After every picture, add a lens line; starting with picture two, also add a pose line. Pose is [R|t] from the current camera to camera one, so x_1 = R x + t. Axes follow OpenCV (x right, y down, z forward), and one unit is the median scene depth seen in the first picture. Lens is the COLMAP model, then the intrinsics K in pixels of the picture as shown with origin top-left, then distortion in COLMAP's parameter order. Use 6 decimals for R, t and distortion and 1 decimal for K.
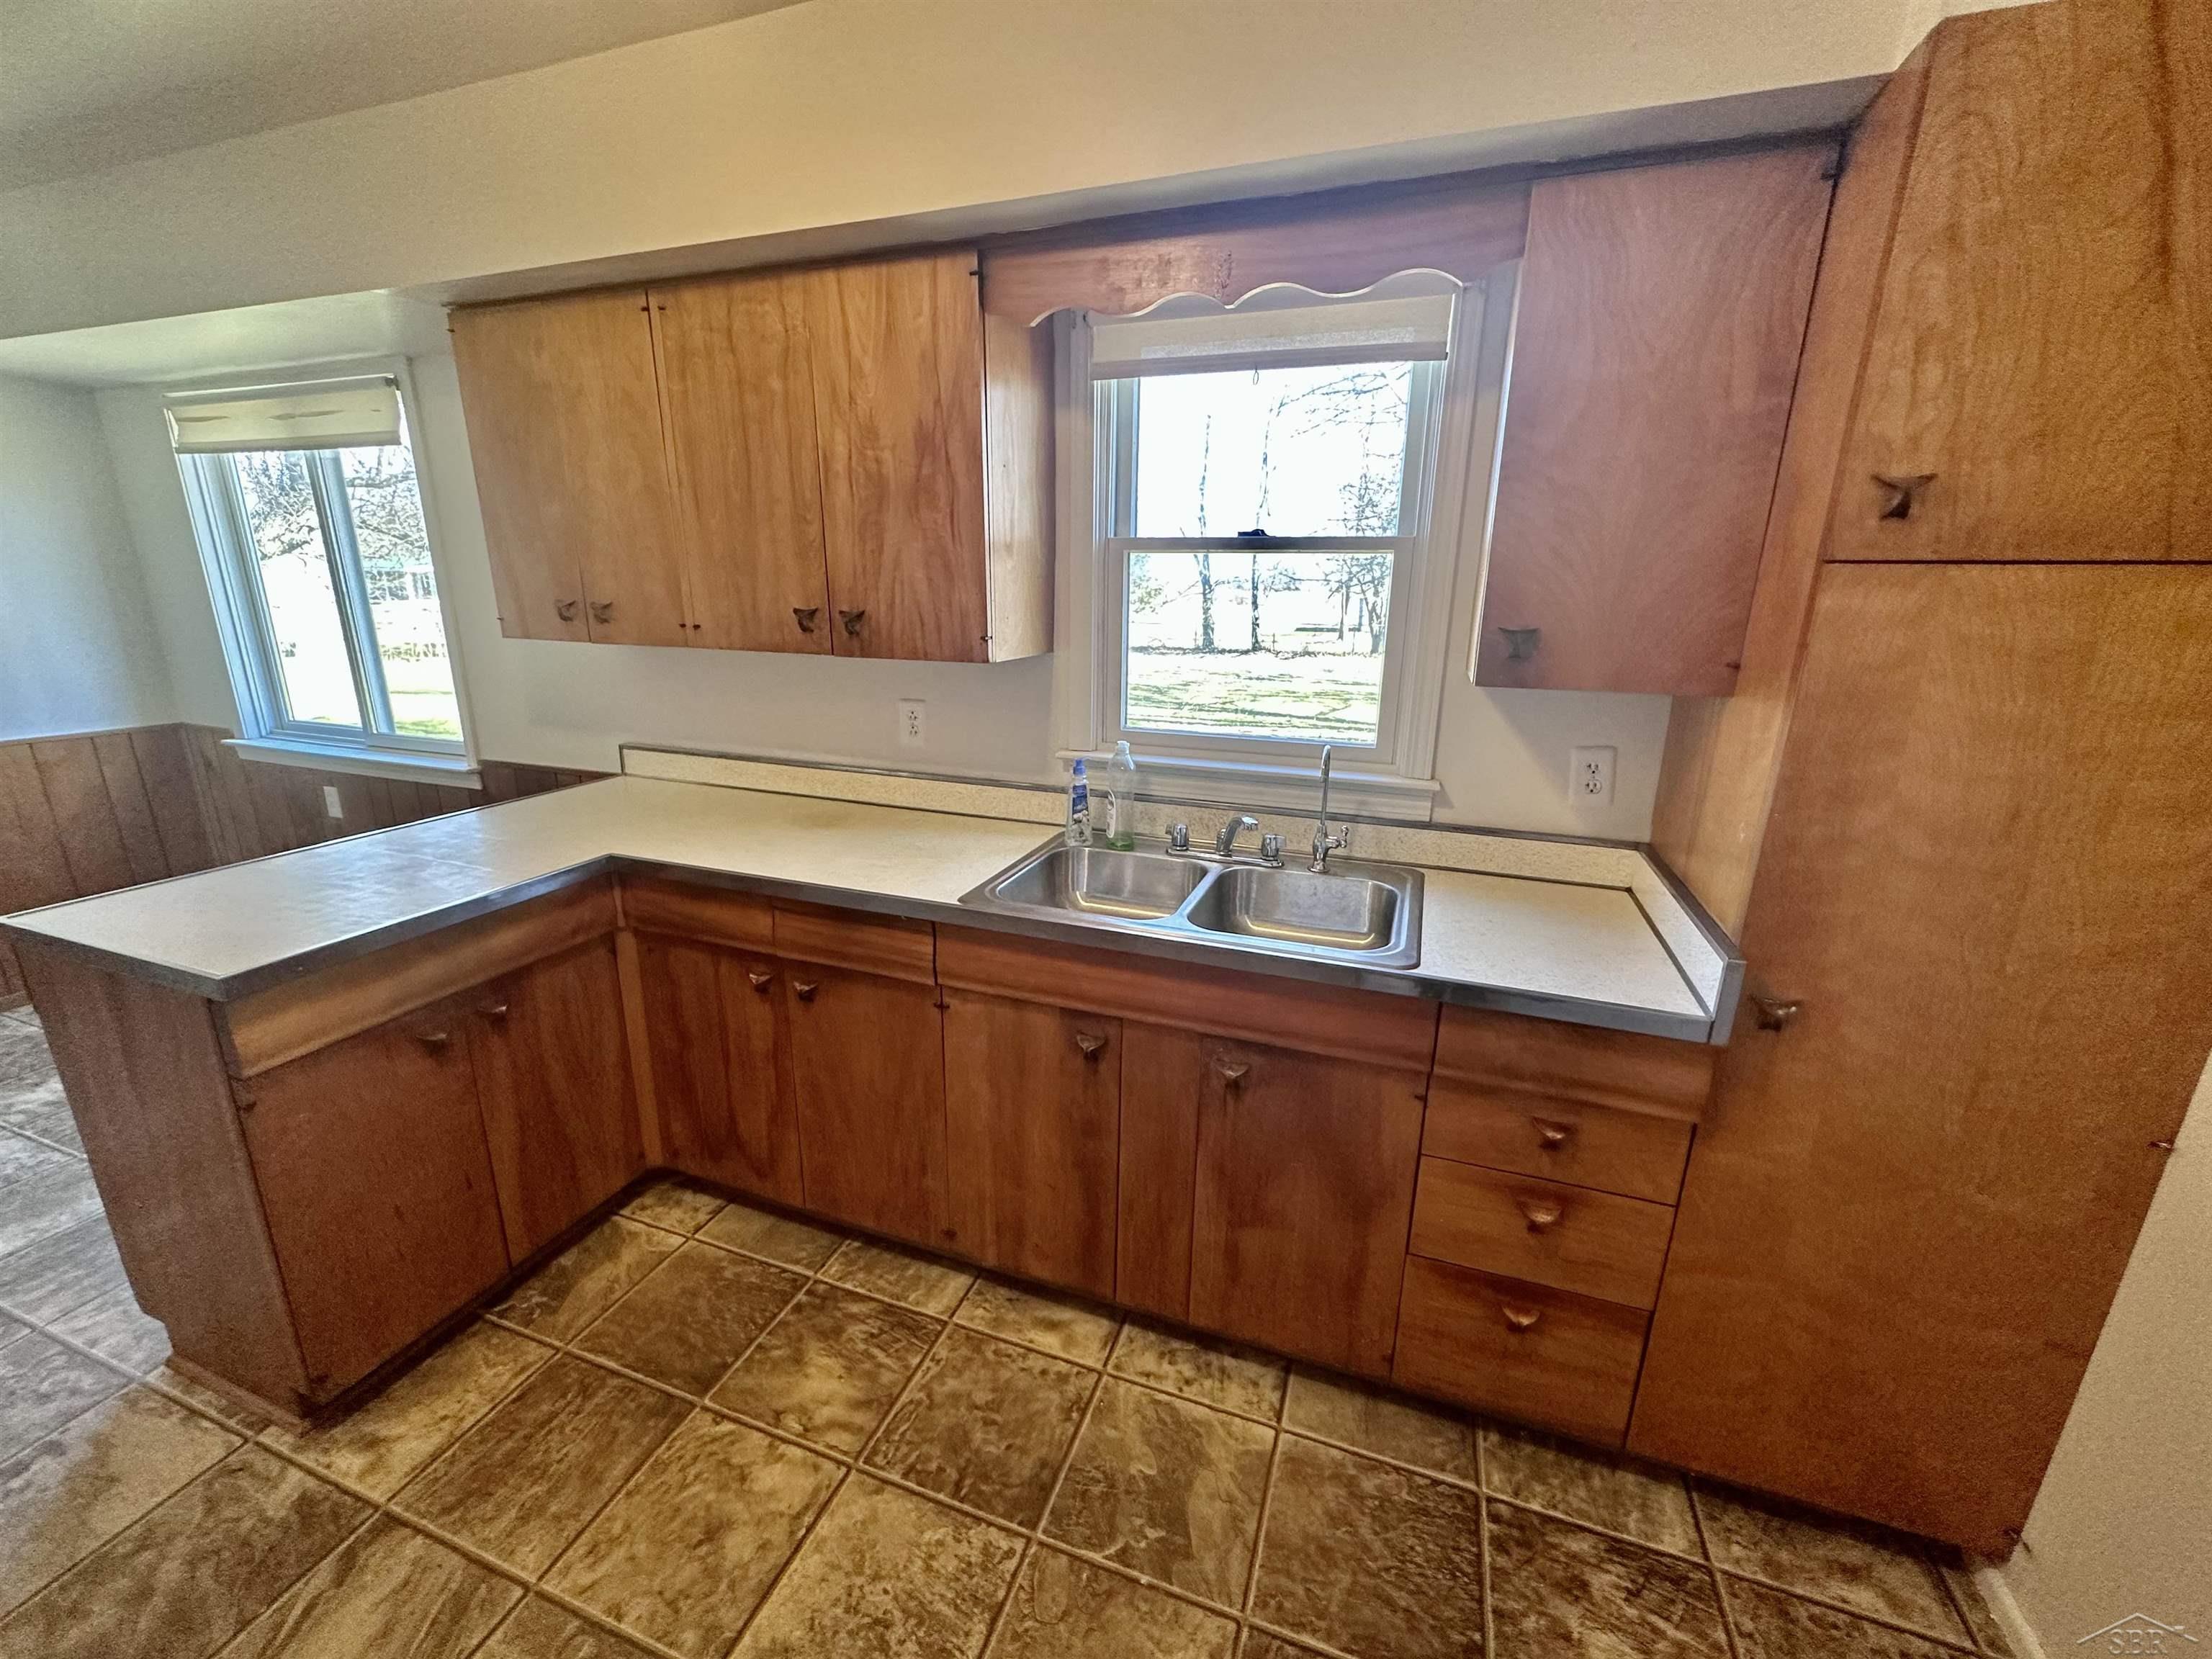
lens RADIAL K [[883.5, 0, 1105.3], [0, 883.5, 828.3], [0, 0, 1]] dist [0.000537, 0.000587]
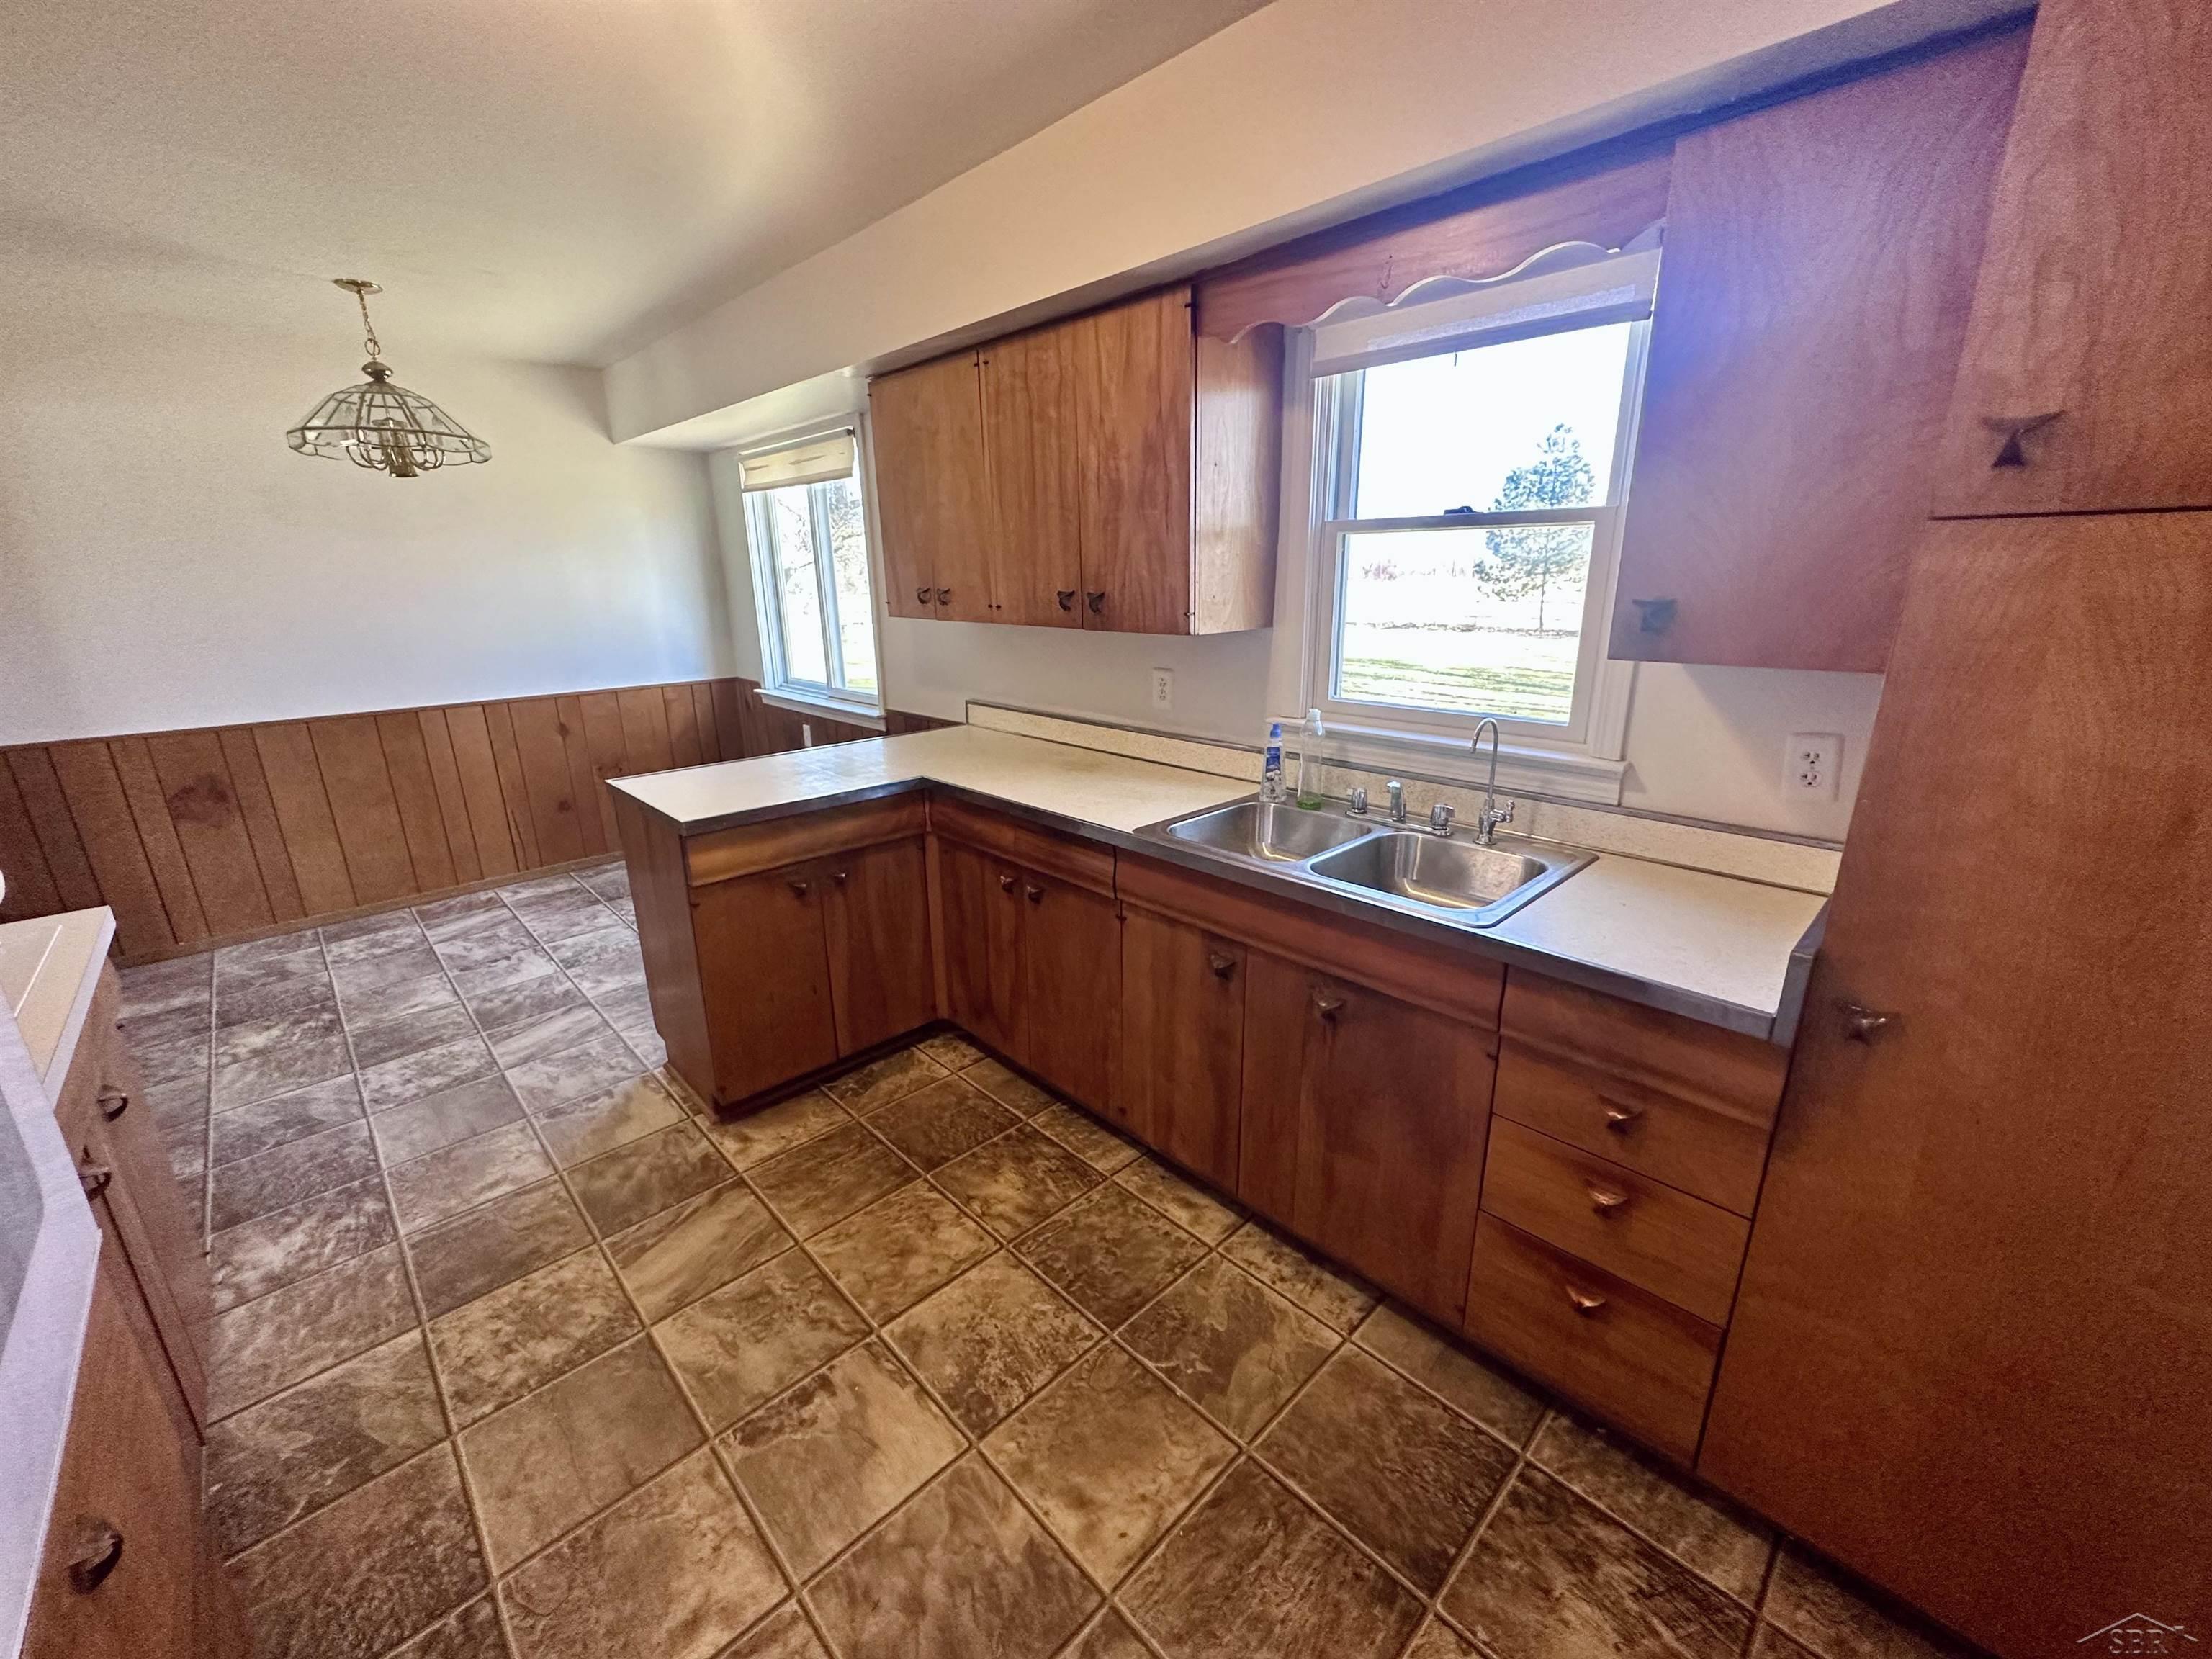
lens RADIAL K [[883.5, 0, 1106.2], [0, 883.5, 828.4], [0, 0, 1]] dist [0.000537, 0.000587]
pose [[0.896967, 0.100332, -0.430562, 0.327326], [-0.093006, 0.994937, 0.038091, 0.037009], [0.432204, 0.005879, 0.901757, -0.113738]]
